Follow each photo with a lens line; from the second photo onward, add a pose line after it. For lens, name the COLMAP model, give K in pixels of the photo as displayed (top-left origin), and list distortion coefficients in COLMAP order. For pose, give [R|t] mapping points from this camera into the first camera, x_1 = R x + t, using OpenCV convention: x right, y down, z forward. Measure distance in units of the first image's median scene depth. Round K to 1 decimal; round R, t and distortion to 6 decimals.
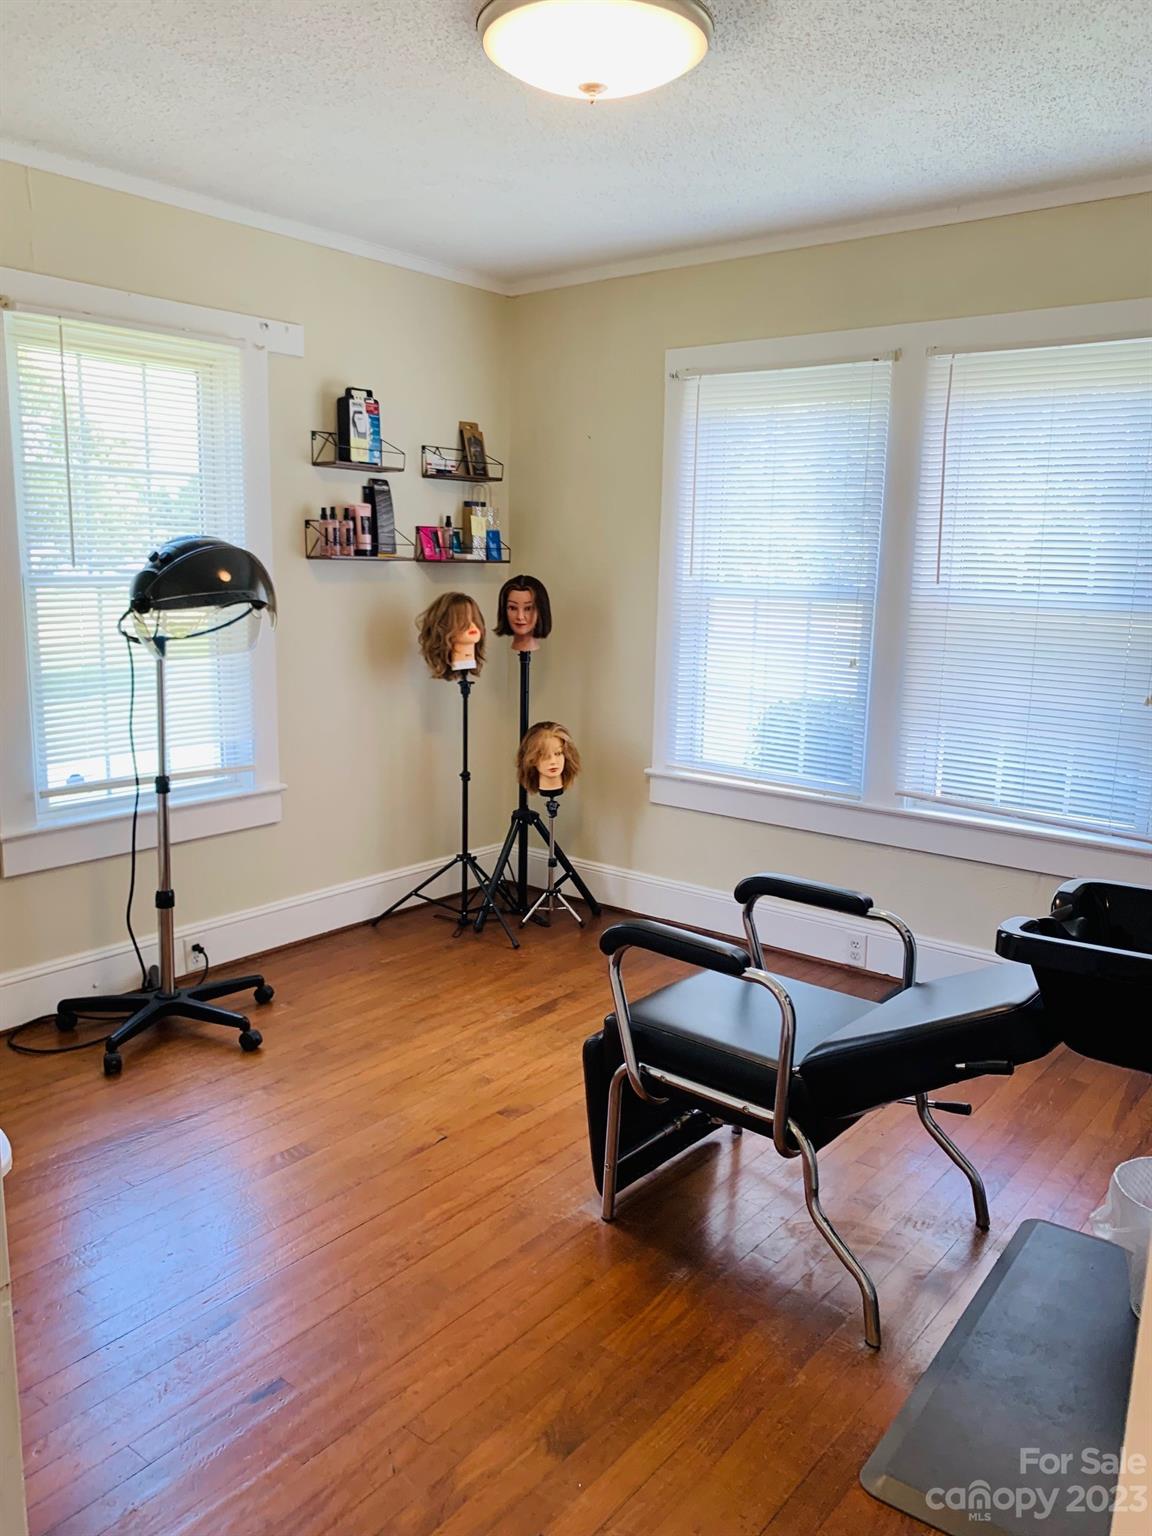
lens RADIAL K [[1172.6, 0, 575.0], [0, 1172.6, 764.7], [0, 0, 1]] dist [0.000768, -0.008605]
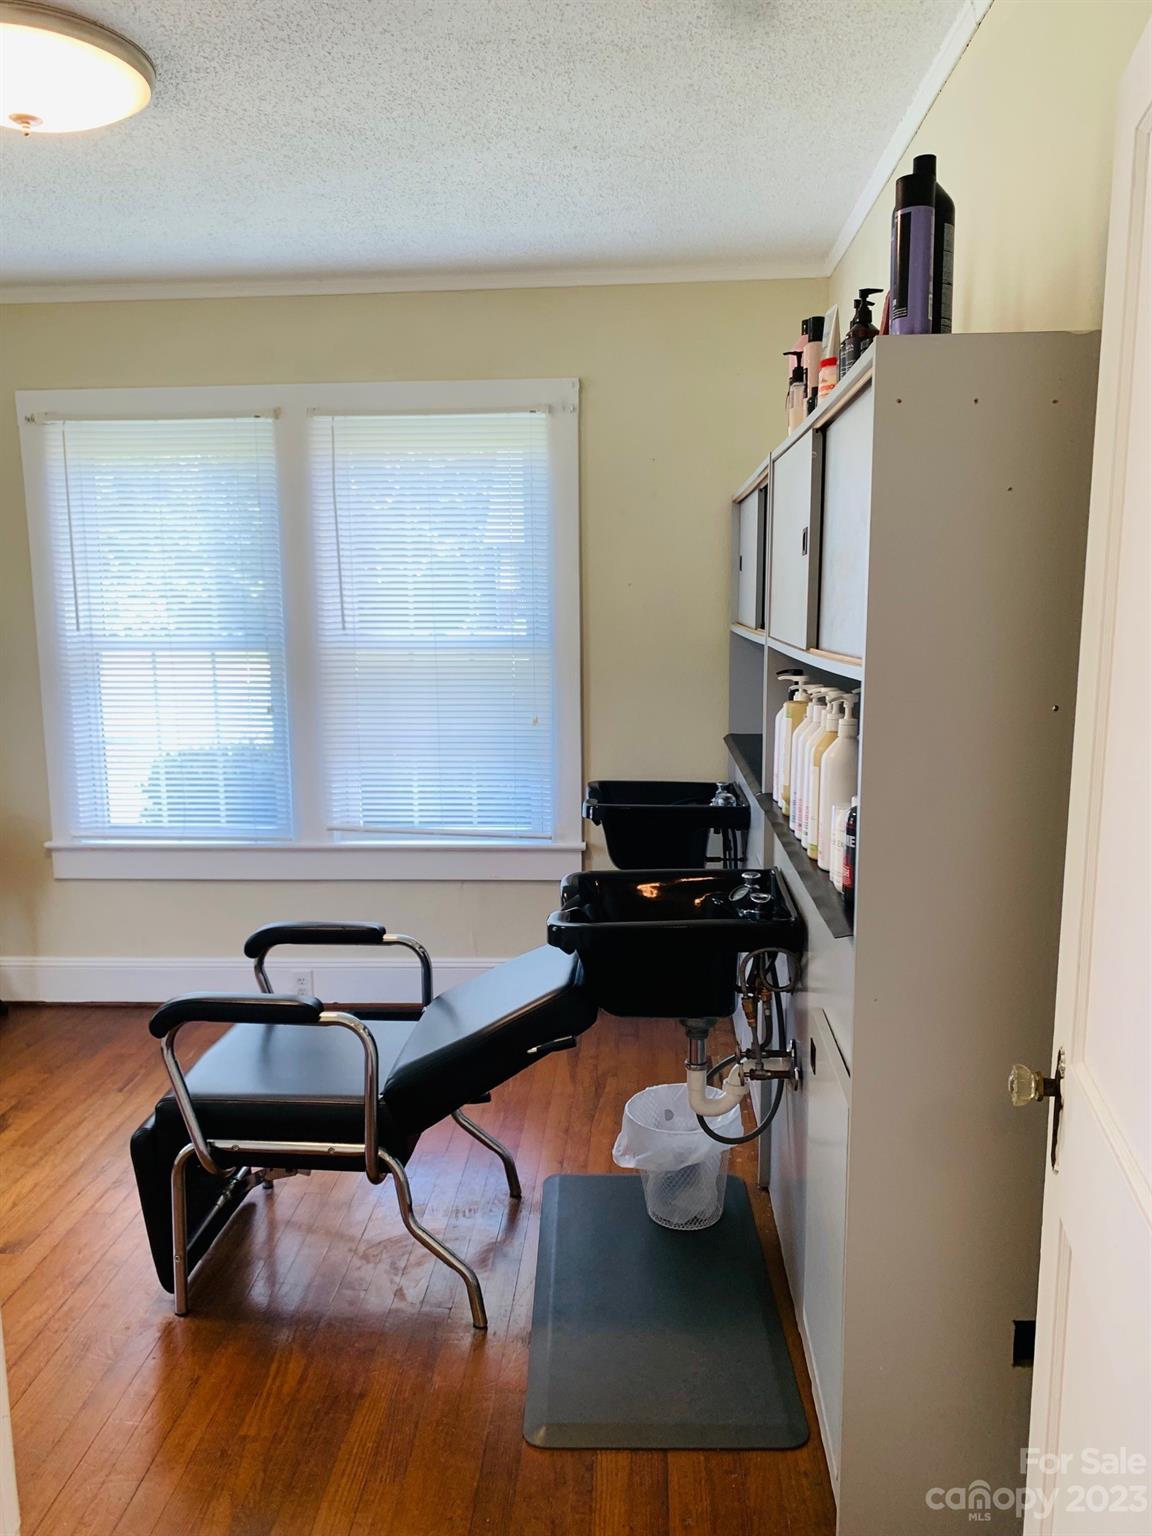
lens RADIAL K [[1166.5, 0, 577.7], [0, 1166.5, 772.5], [0, 0, 1]] dist [-0.002054, -0.003747]
pose [[0.814091, -0.114657, 0.569307, -0.191573], [0.130301, 0.991385, 0.013336, -0.015535], [-0.565931, 0.063325, 0.822017, 0.020522]]
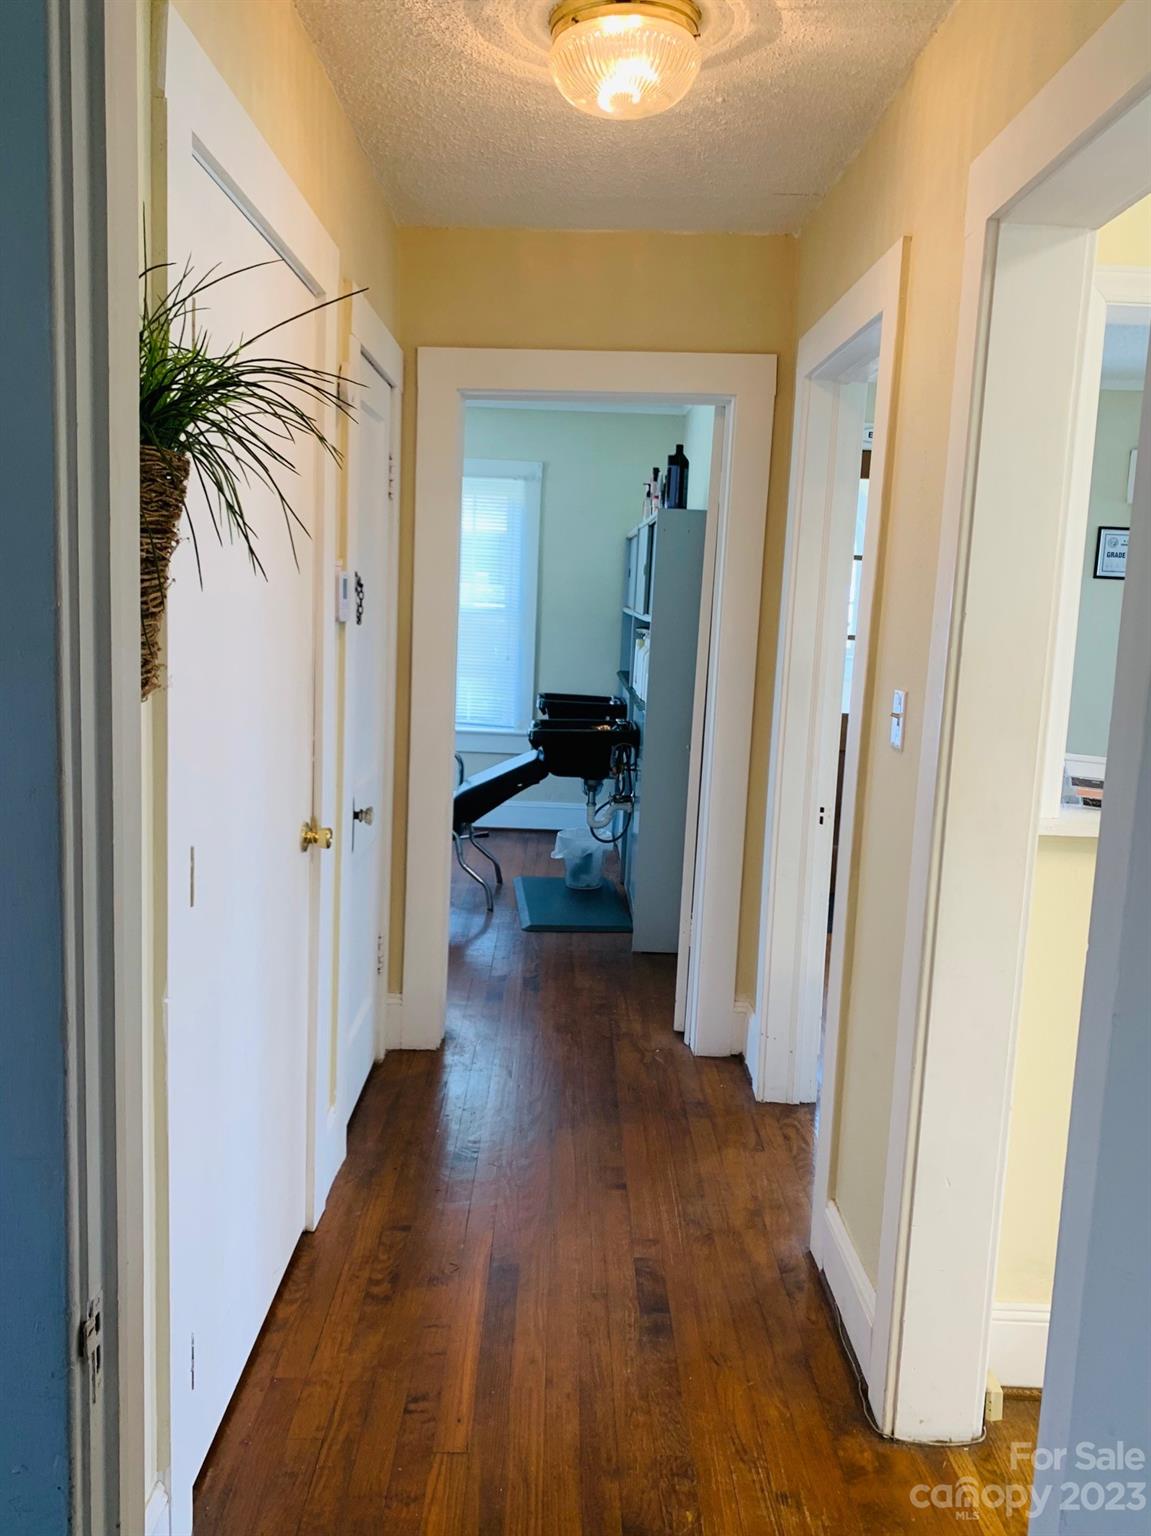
lens RADIAL K [[1172.6, 0, 574.5], [0, 1172.6, 764.7], [0, 0, 1]] dist [0.000768, -0.008605]
pose [[0.777473, -0.084173, 0.623258, -0.919586], [0.088089, 0.995809, 0.024602, 0.120127], [-0.622717, 0.035775, 0.781629, -0.855611]]
